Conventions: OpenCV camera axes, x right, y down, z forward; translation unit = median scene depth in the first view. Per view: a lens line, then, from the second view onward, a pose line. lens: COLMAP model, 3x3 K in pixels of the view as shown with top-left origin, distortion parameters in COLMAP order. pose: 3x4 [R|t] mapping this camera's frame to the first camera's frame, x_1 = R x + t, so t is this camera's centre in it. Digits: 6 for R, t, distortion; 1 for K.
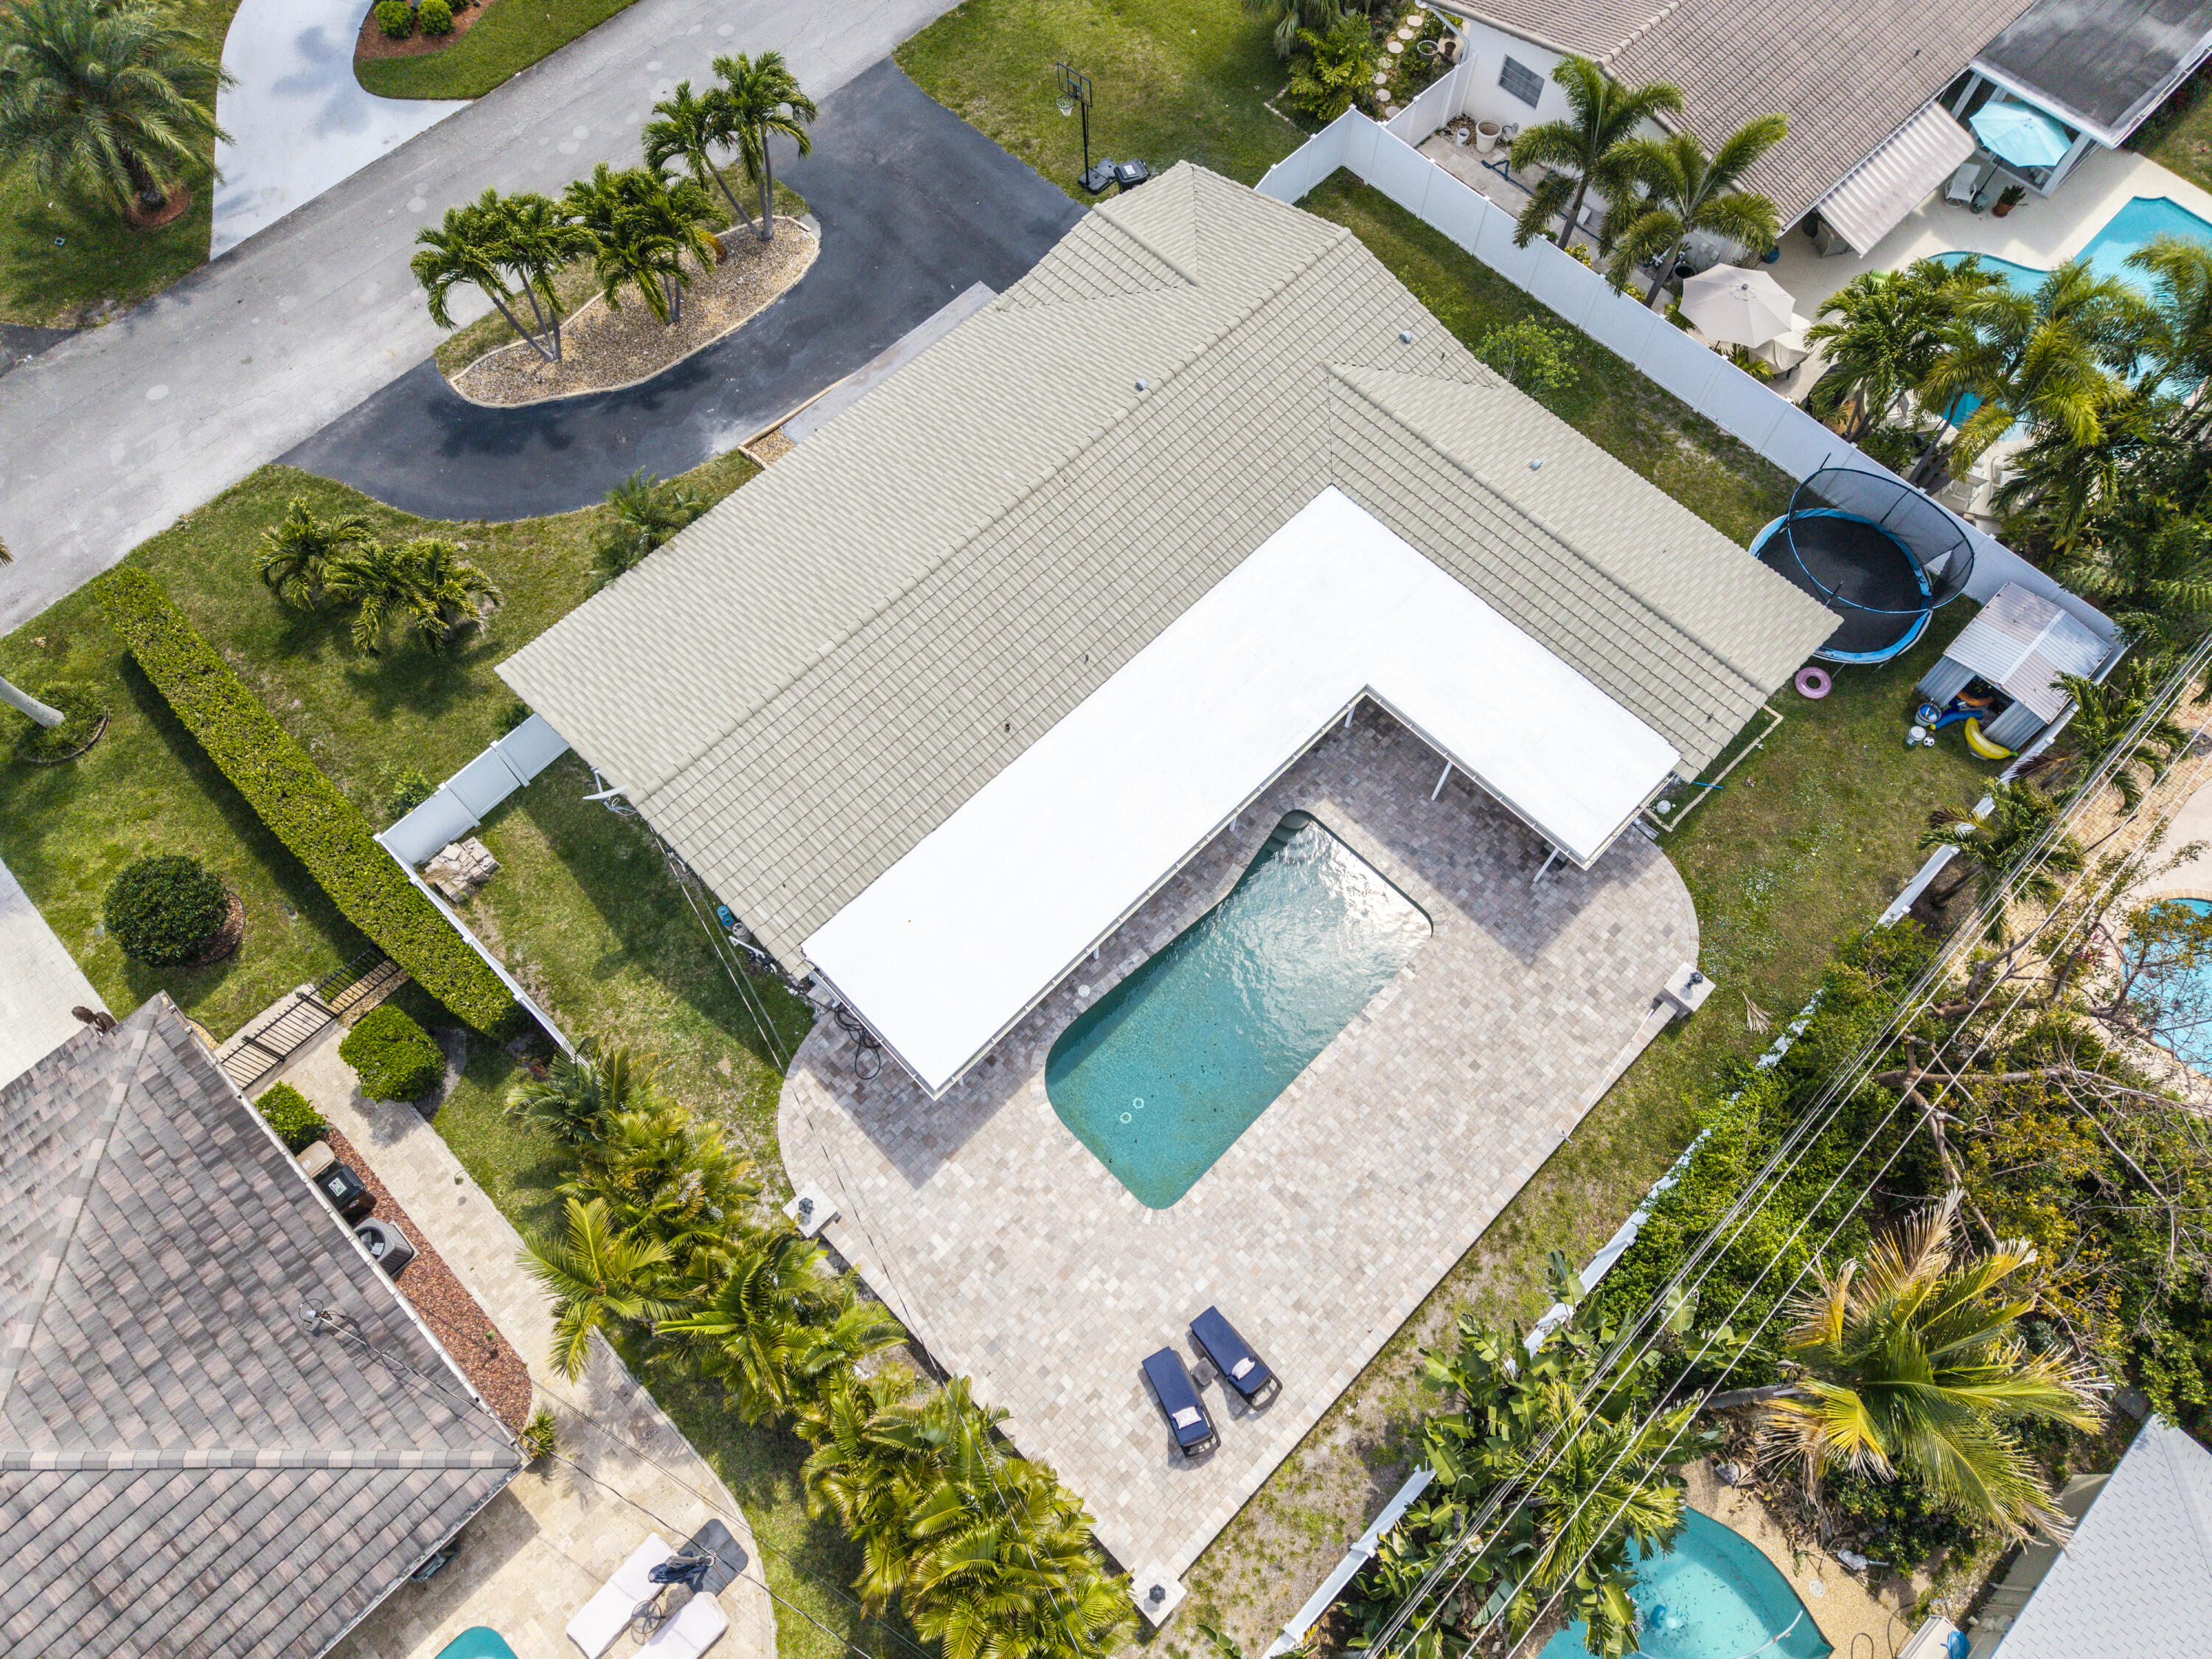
lens RADIAL K [[1463.4, 0, 1106.0], [0, 1463.4, 829.5], [0, 0, 1]] dist [-0.002566, -0.006760]
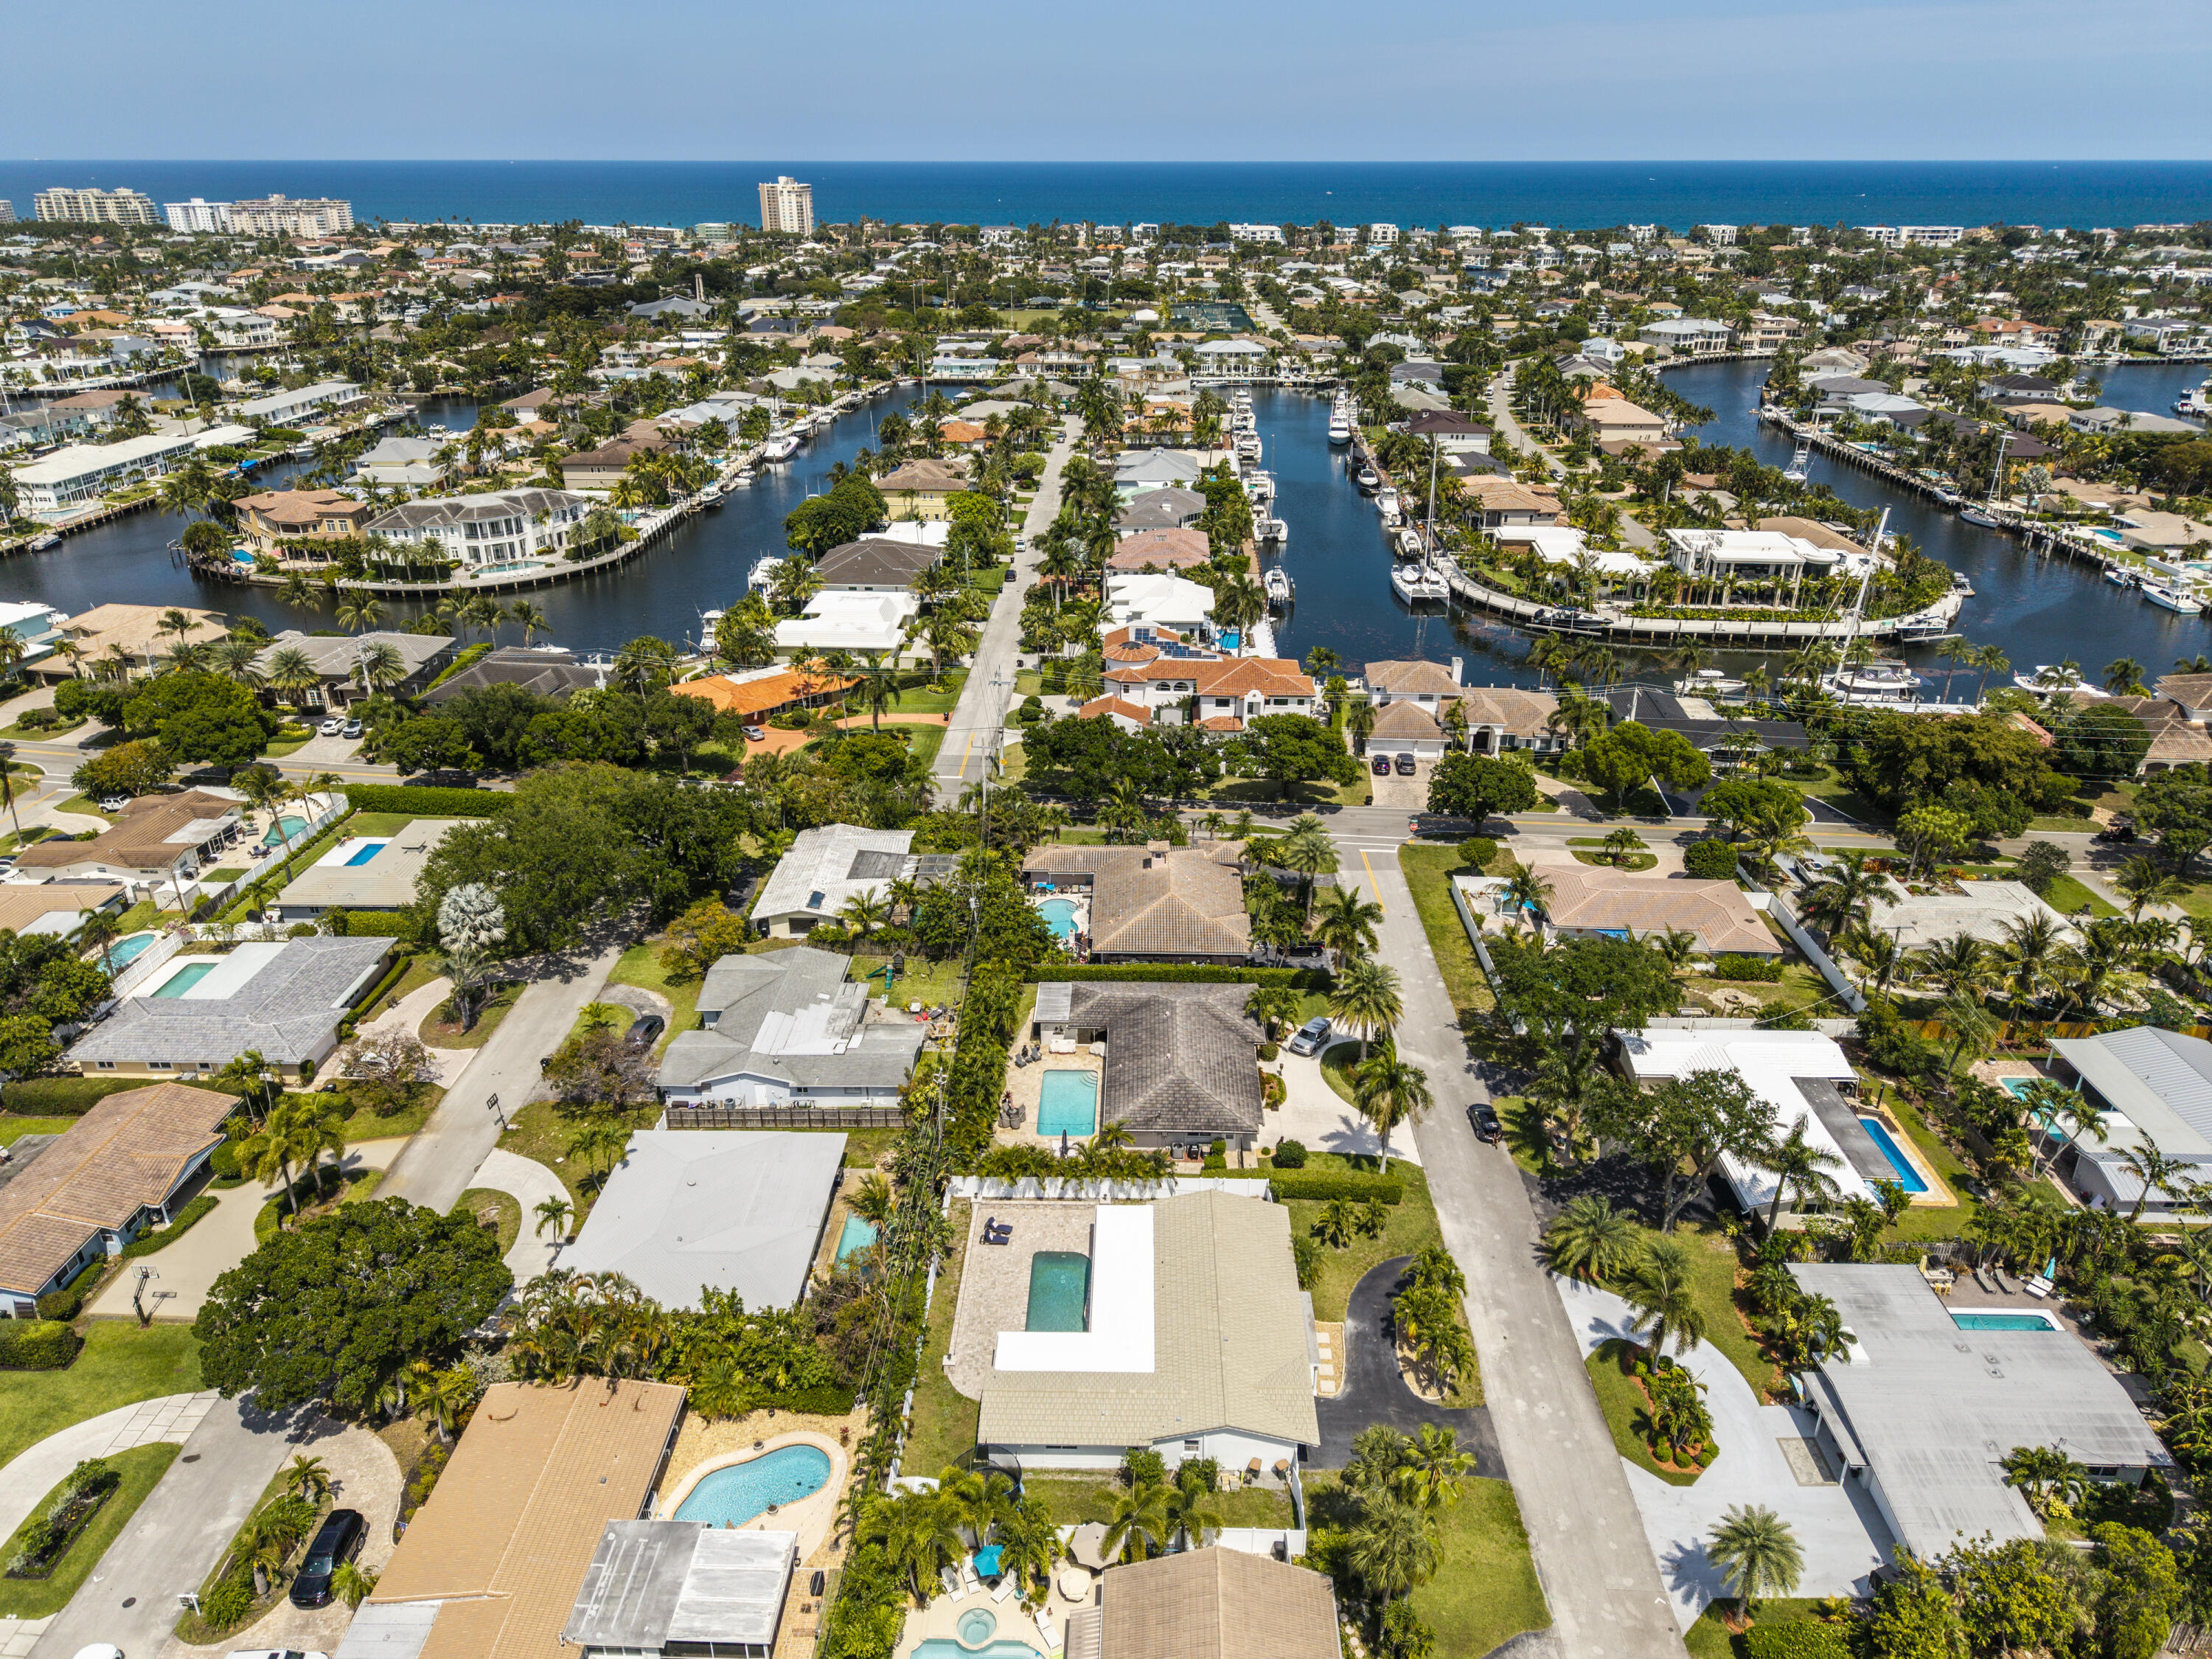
lens RADIAL K [[1463.4, 0, 1106.0], [0, 1463.4, 829.5], [0, 0, 1]] dist [-0.002566, -0.006760]
pose [[-0.724071, 0.283991, -0.628546, 1.737514], [-0.632112, 0.091385, 0.769469, -2.509660], [0.275962, 0.954462, 0.113344, -0.308933]]
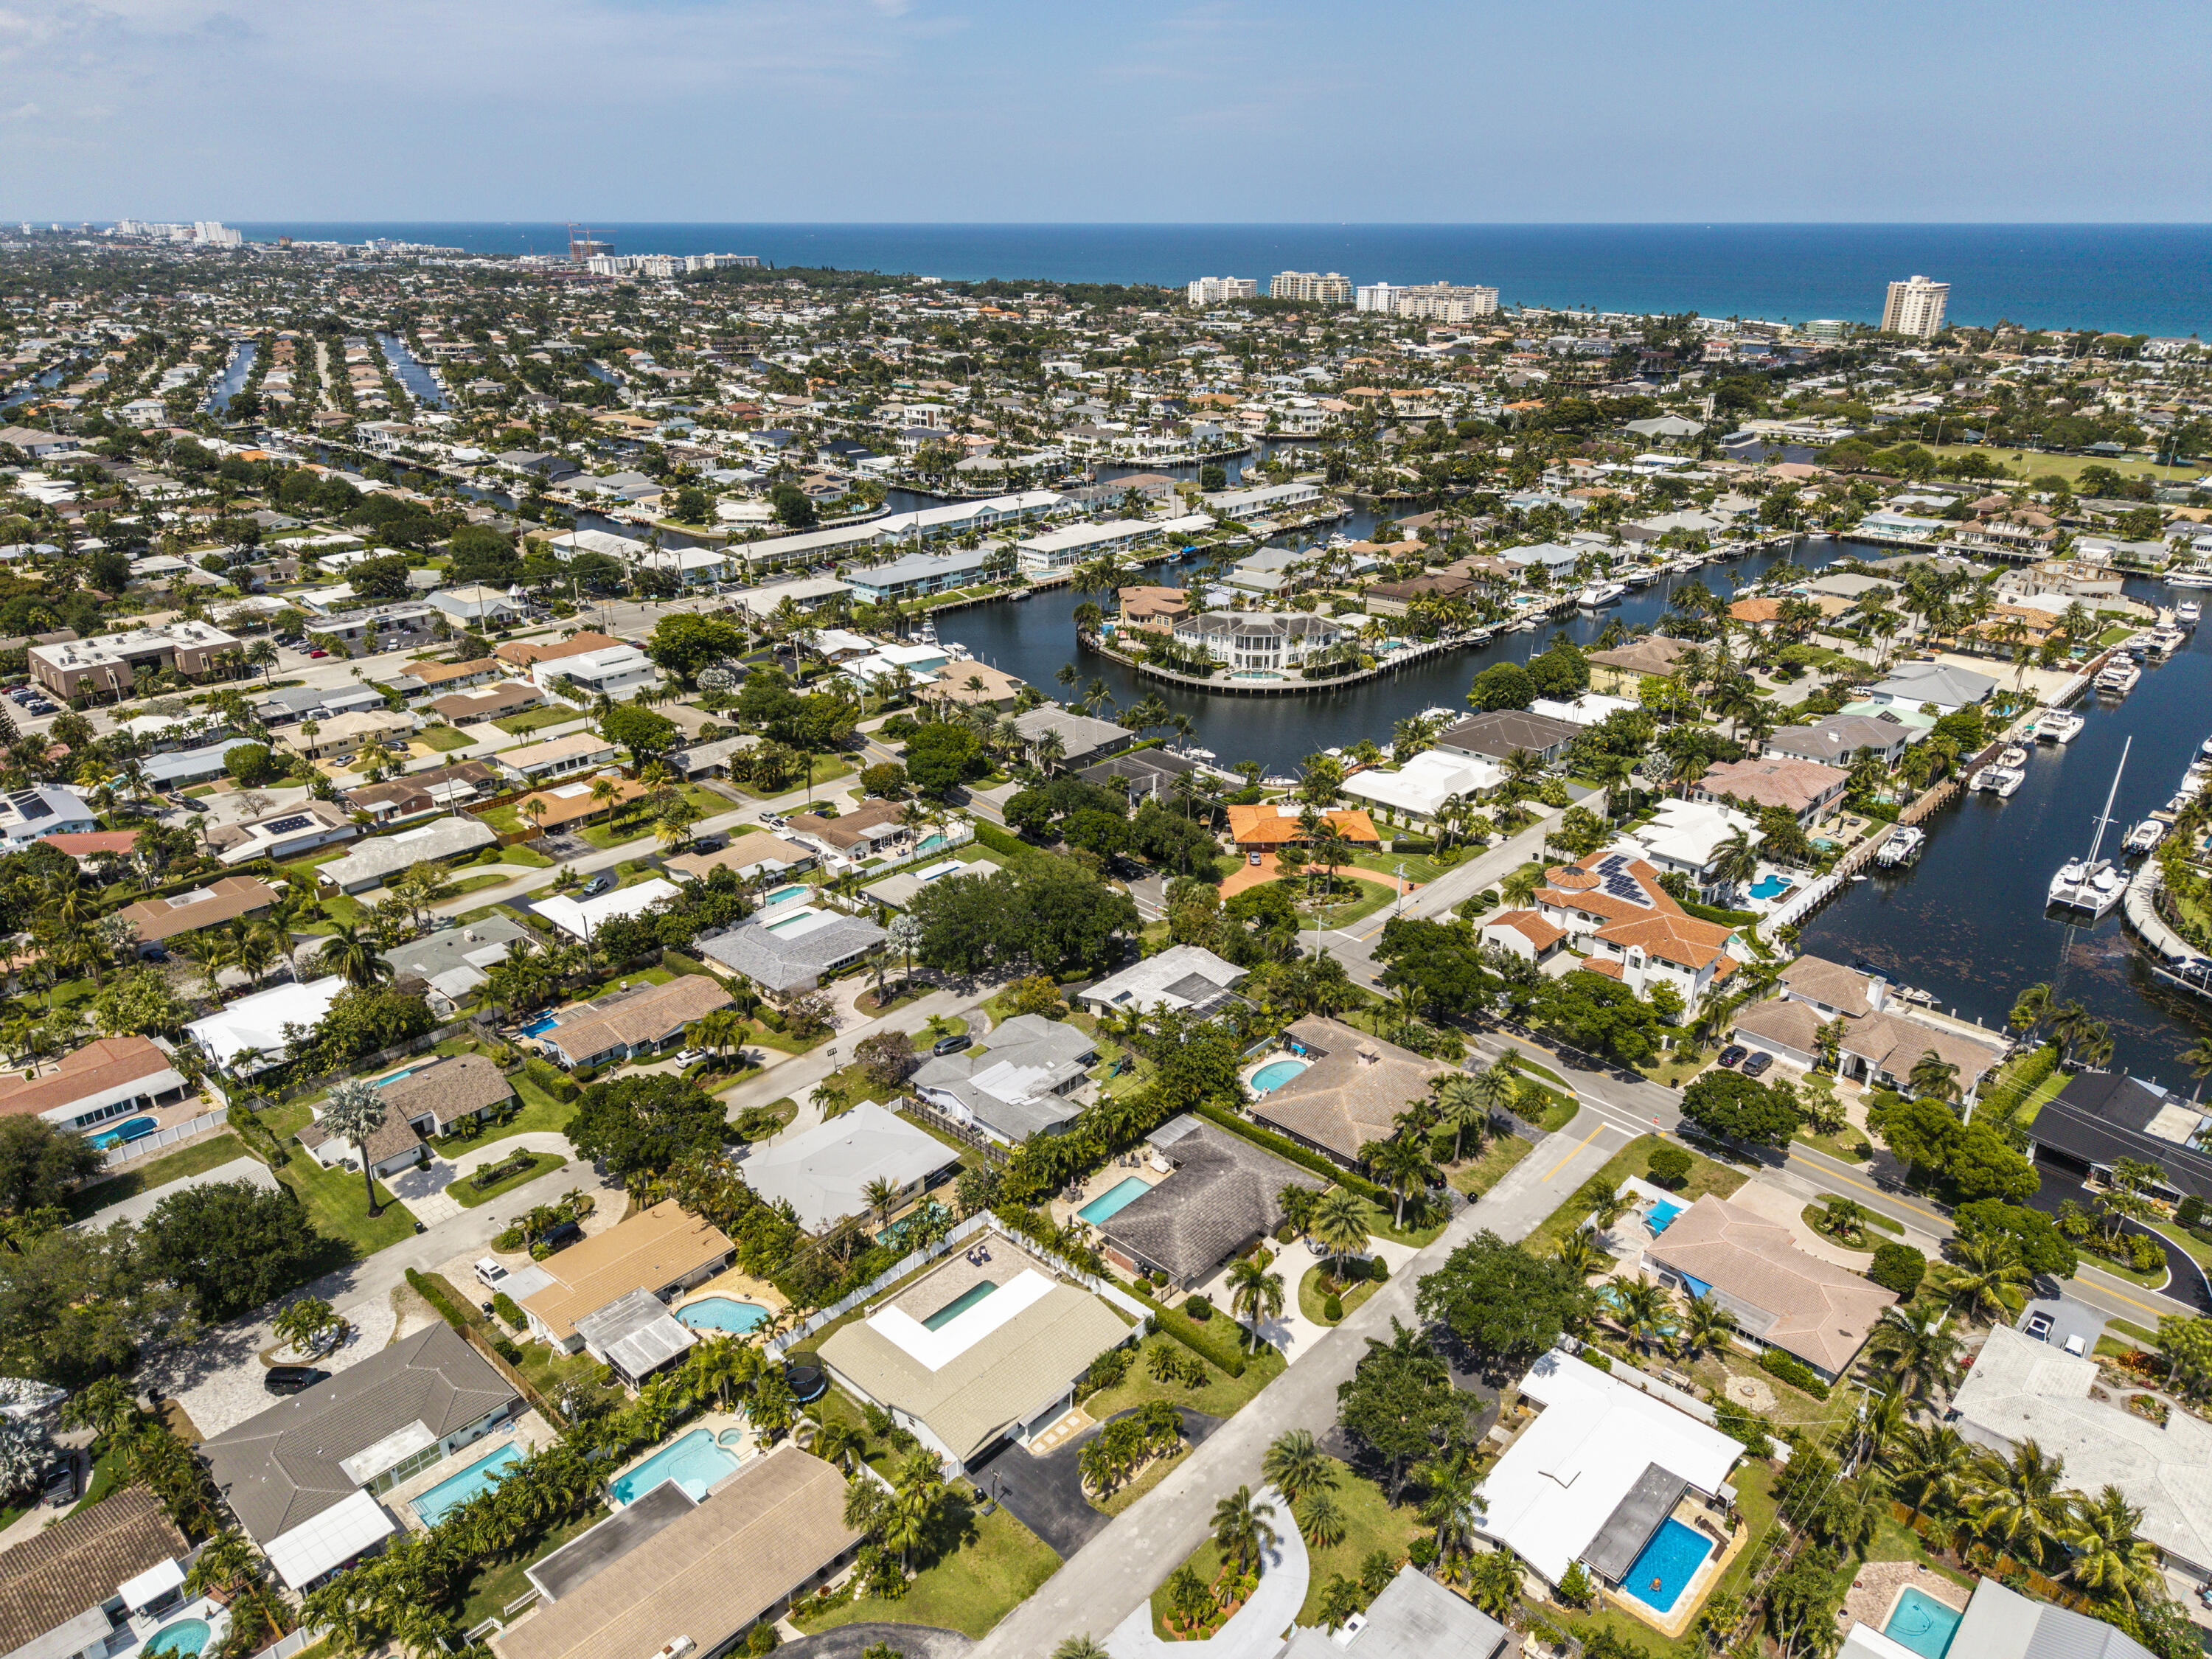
lens RADIAL K [[1461.3, 0, 1106.0], [0, 1461.3, 829.5], [0, 0, 1]] dist [0.076658, -0.146735]
pose [[-0.999413, 0.017150, -0.029656, -0.269265], [-0.029122, 0.030609, 0.999107, -4.597372], [0.018043, 0.999384, -0.030092, -0.348332]]
